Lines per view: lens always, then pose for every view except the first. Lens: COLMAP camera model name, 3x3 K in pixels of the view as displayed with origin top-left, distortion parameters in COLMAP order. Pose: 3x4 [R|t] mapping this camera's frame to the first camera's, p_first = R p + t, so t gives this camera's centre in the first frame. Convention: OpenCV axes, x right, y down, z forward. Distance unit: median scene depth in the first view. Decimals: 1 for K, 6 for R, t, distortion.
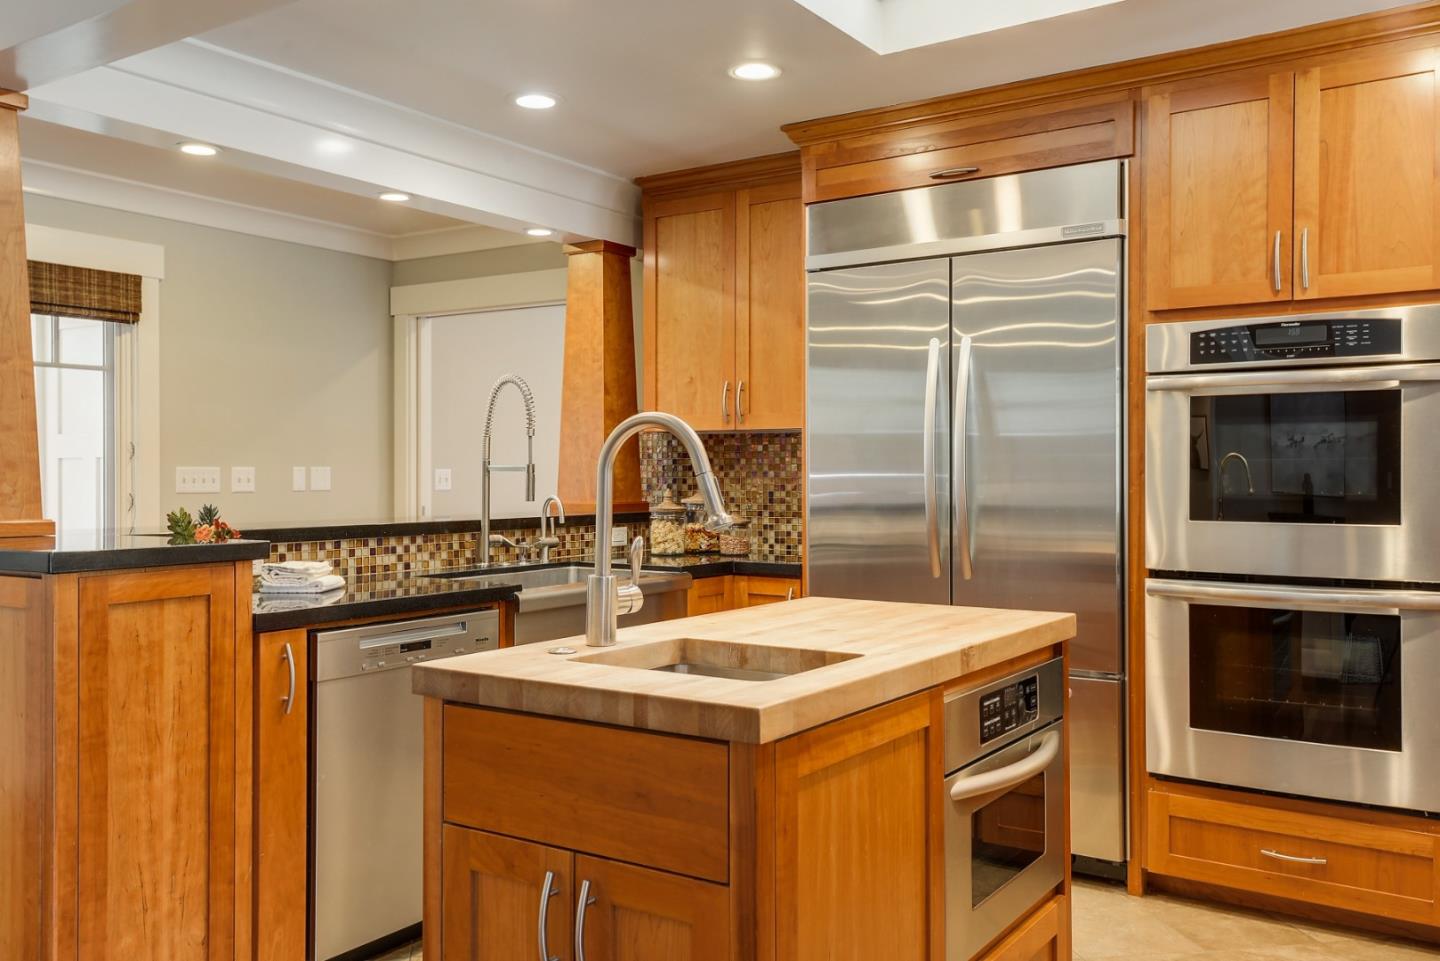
lens RADIAL K [[1199.1, 0, 724.9], [0, 1199.1, 478.3], [0, 0, 1]] dist [0.045940, -0.017832]
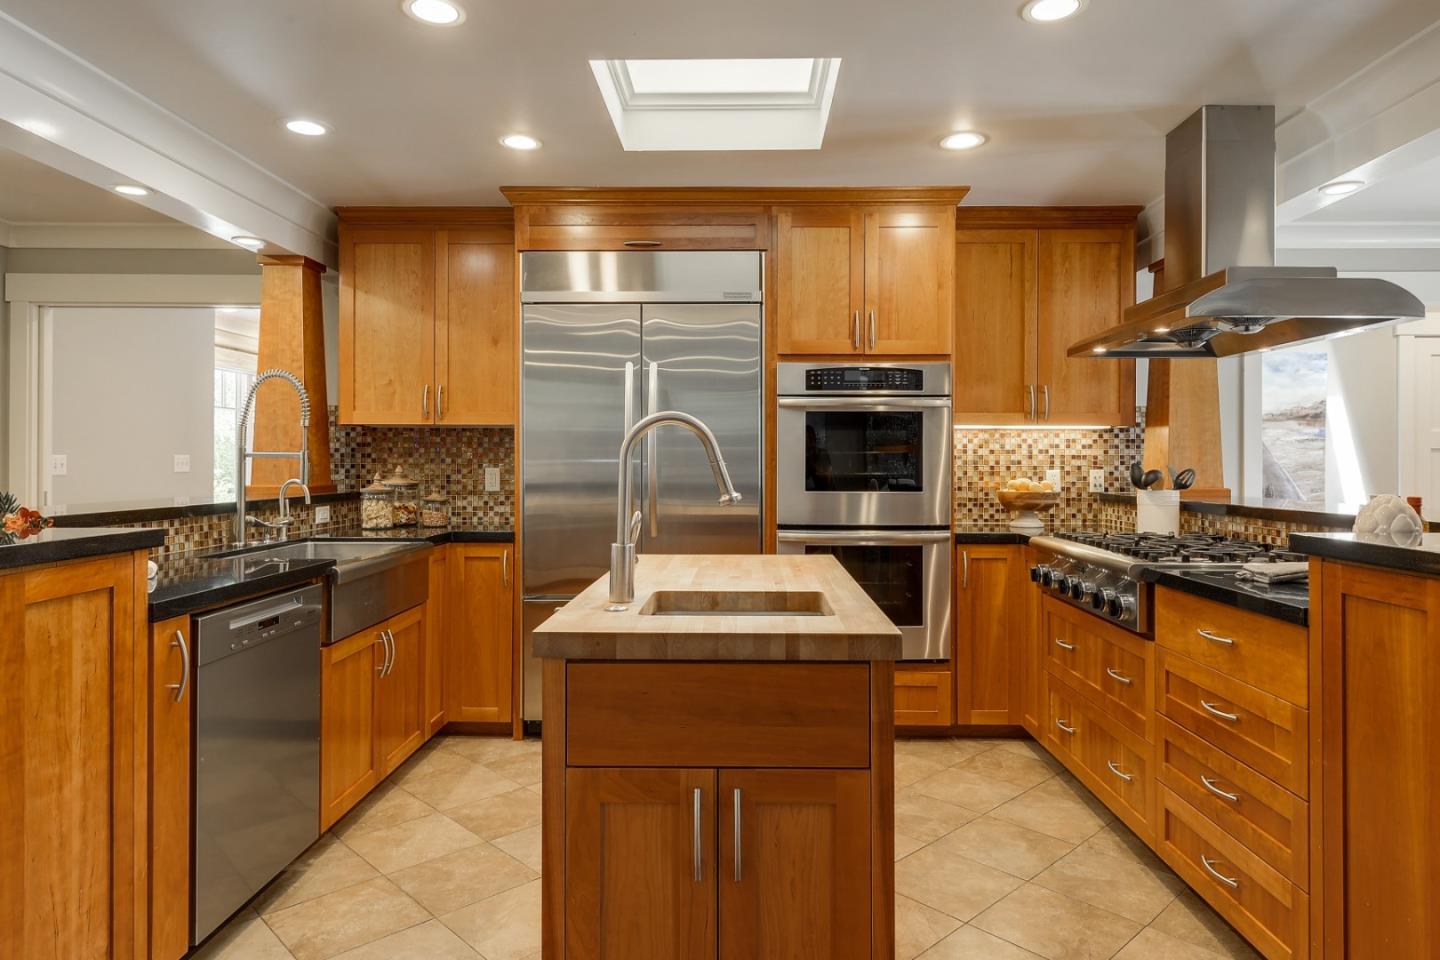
lens RADIAL K [[864.2, 0, 730.1], [0, 864.2, 462.0], [0, 0, 1]] dist [0.012323, -0.005927]
pose [[0.840799, 0.001822, 0.541345, -0.290601], [-0.000699, 0.999997, -0.002280, -0.000450], [-0.541347, 0.001539, 0.840798, 0.121848]]
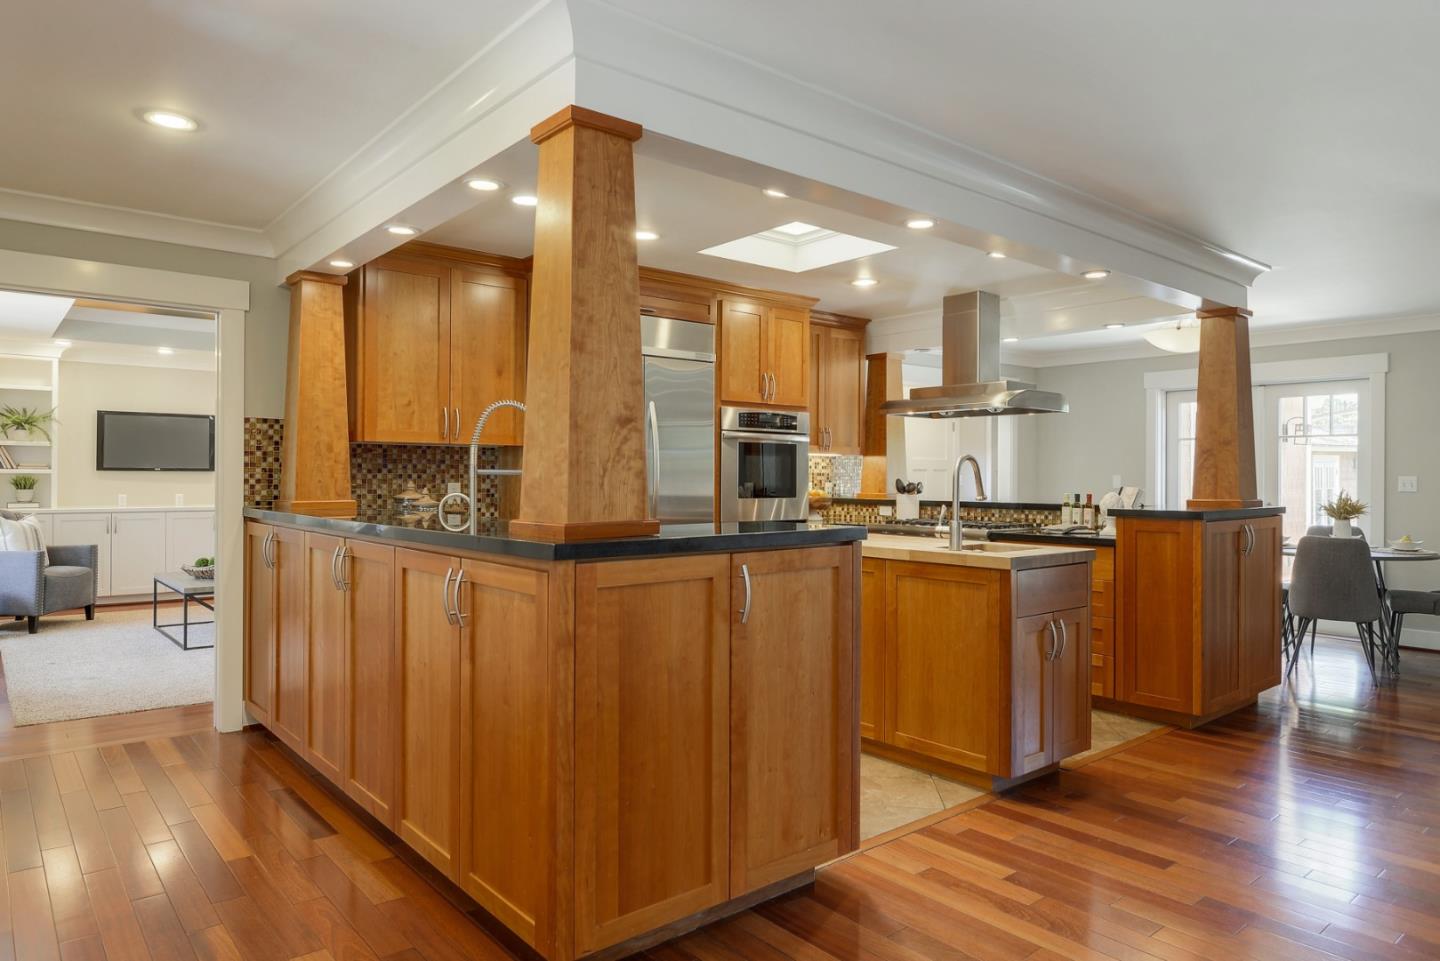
lens RADIAL K [[899.7, 0, 702.5], [0, 899.7, 478.2], [0, 0, 1]] dist [-0.017438, 0.000580]
pose [[0.296888, -0.000014, 0.954912, -1.175908], [-0.001057, 0.999999, 0.000343, -0.002896], [-0.954912, -0.001111, 0.296888, 0.572480]]
